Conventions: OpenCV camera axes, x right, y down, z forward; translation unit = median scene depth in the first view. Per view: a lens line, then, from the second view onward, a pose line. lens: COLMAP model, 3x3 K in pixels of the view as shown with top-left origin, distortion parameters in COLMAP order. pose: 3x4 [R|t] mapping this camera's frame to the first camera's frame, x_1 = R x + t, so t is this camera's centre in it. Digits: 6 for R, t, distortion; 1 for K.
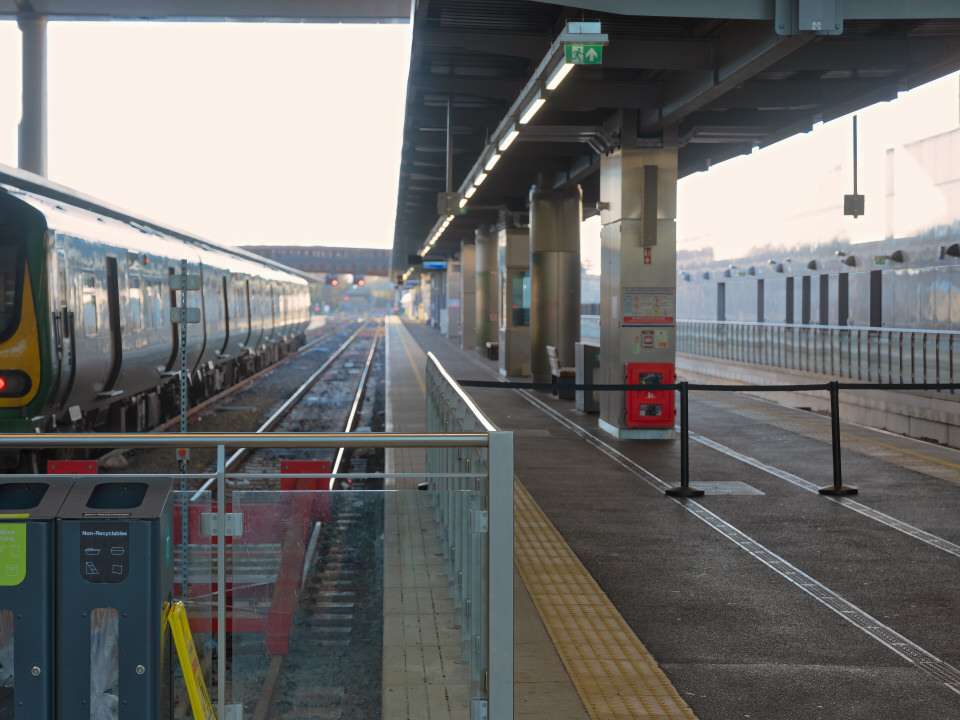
lens RADIAL K [[2064.0, 0, 477.8], [0, 2064.0, 352.9], [0, 0, 1]] dist [0.021609, -0.243360]
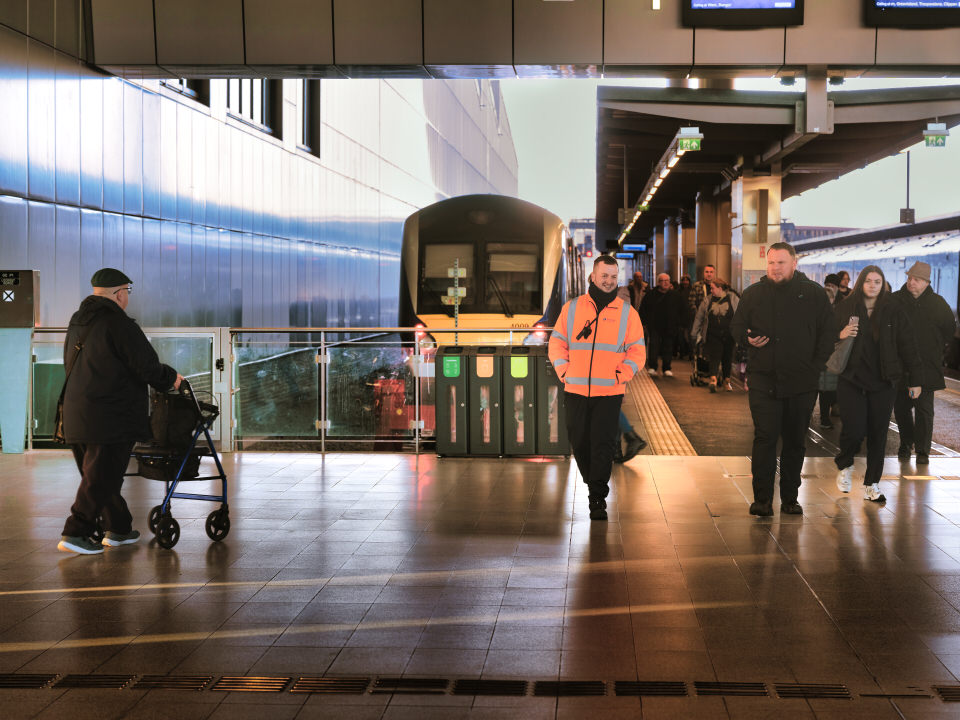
lens RADIAL K [[2022.8, 0, 480.0], [0, 2022.8, 360.0], [0, 0, 1]] dist [-0.002930, -0.061390]
pose [[0.995360, 0.003160, -0.096174, 0.024665], [-0.001957, 0.999919, 0.012604, 0.013576], [0.096206, -0.012357, 0.995285, -0.489885]]
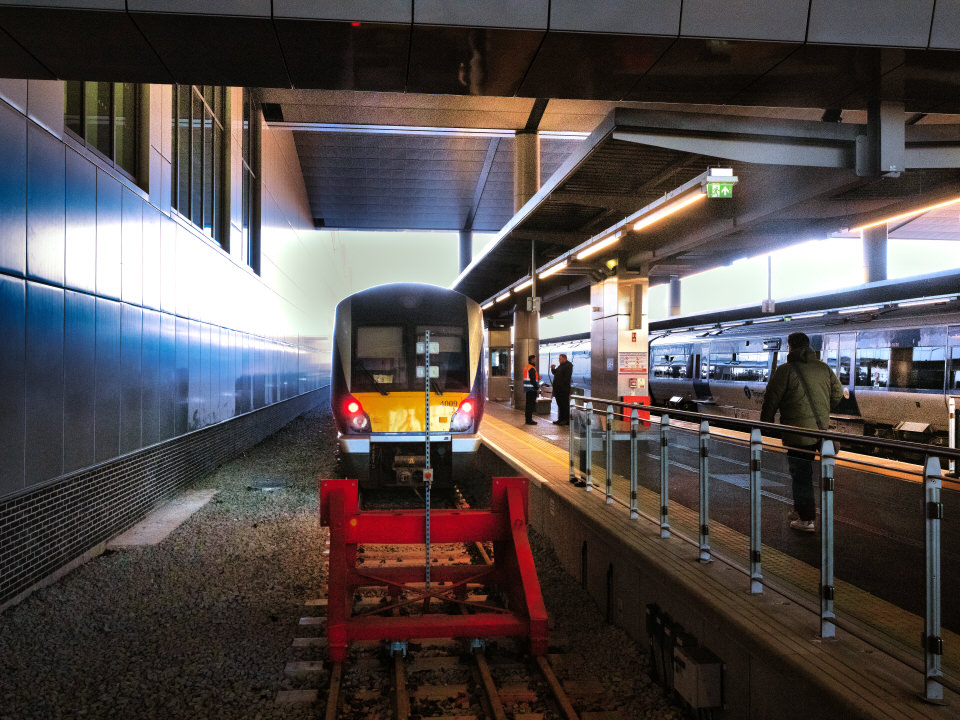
lens RADIAL K [[860.7, 0, 480.0], [0, 860.7, 360.0], [0, 0, 1]] dist [-0.012542, -0.001177]
pose [[0.997517, -0.000305, 0.070423, -0.101692], [0.002526, 0.999502, -0.031447, -0.003567], [-0.070379, 0.031547, 0.997021, 0.256022]]
